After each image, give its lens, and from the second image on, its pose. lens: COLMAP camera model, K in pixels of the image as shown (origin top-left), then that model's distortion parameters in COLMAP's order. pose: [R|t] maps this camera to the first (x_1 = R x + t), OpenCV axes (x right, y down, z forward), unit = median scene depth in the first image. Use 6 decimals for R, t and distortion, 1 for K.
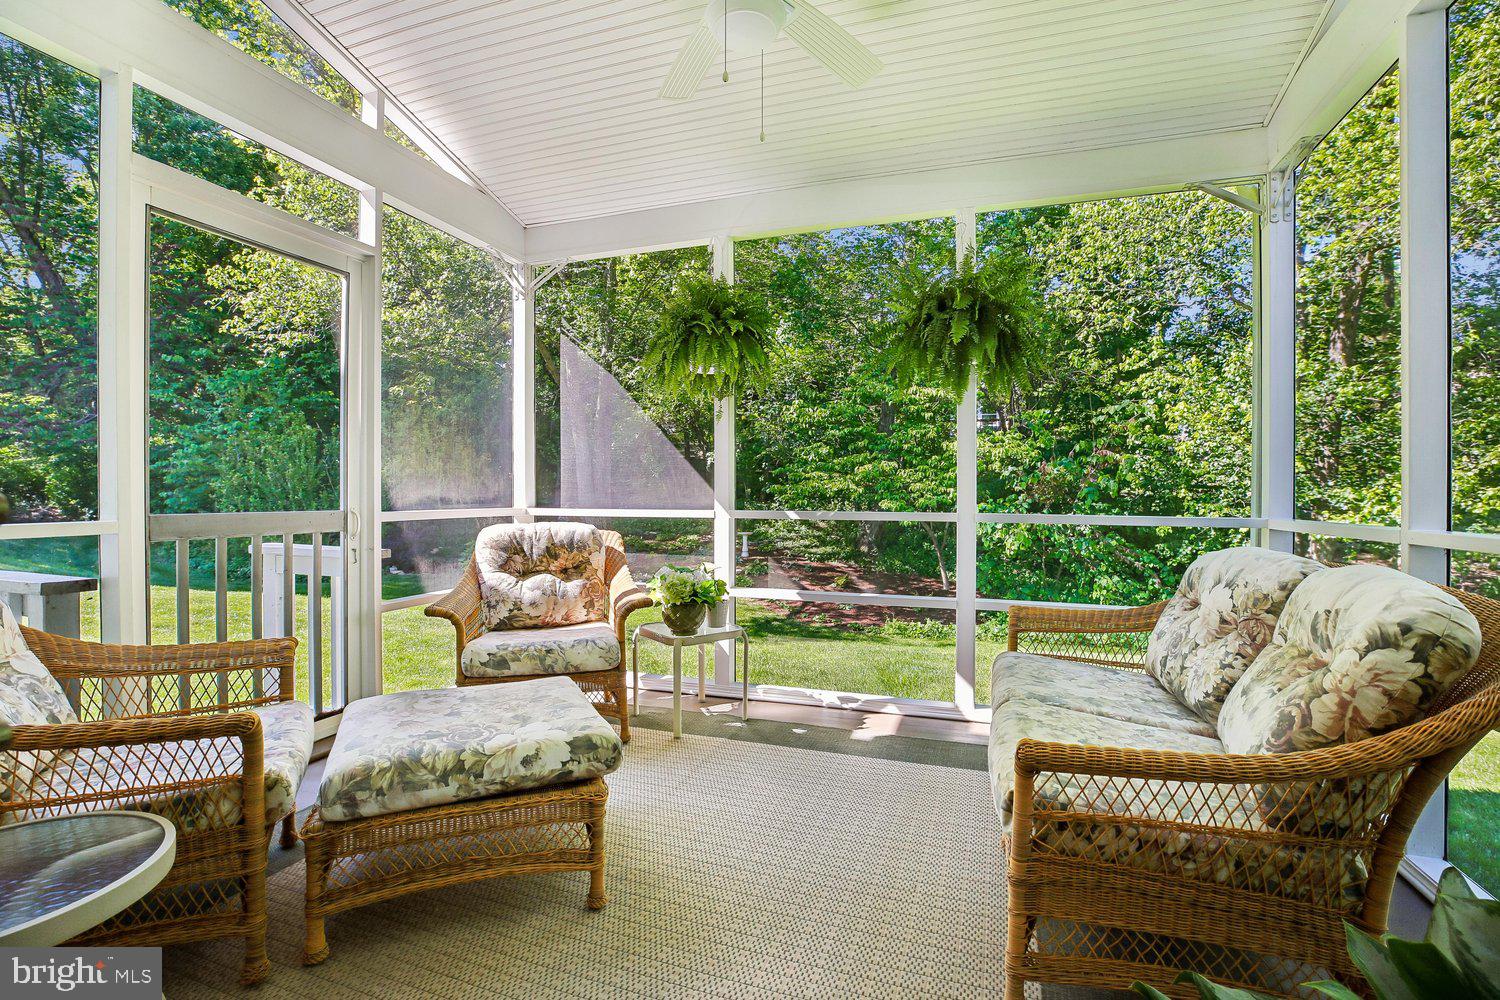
lens RADIAL K [[679.0, 0, 747.0], [0, 679.0, 469.3], [0, 0, 1]] dist [-0.025377, -0.000014]
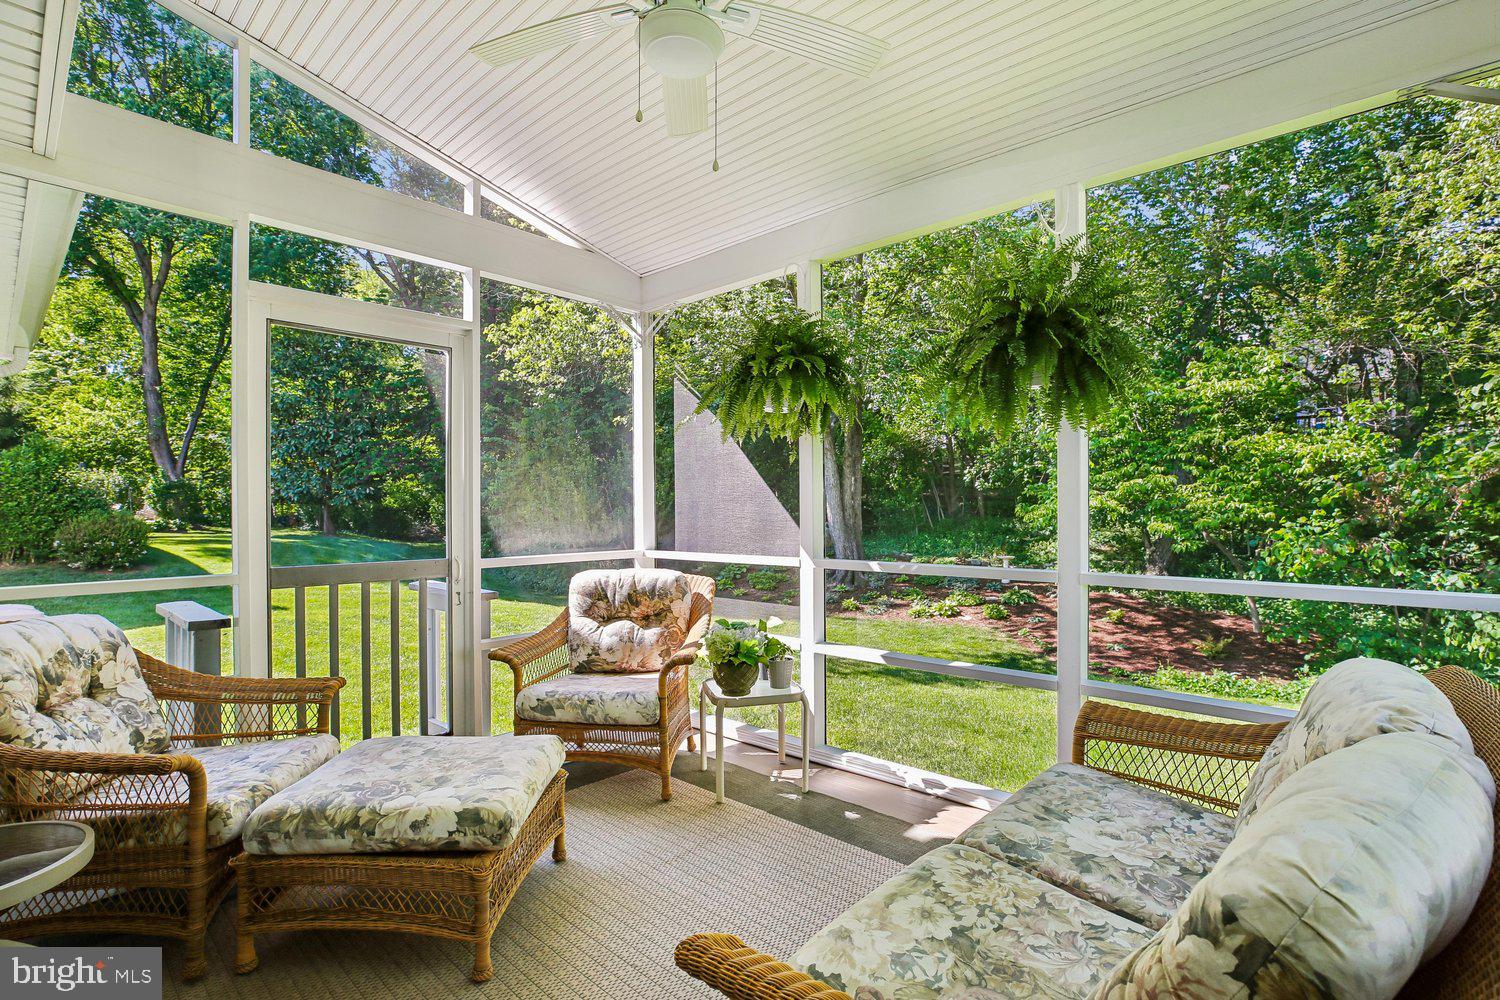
lens RADIAL K [[692.3, 0, 751.8], [0, 692.3, 493.7], [0, 0, 1]] dist [-0.023397, 0.000379]
pose [[0.923750, -0.015230, -0.382693, 0.339903], [0.019020, 0.999800, 0.006122, -0.048325], [0.382523, -0.012934, 0.923855, 0.130532]]
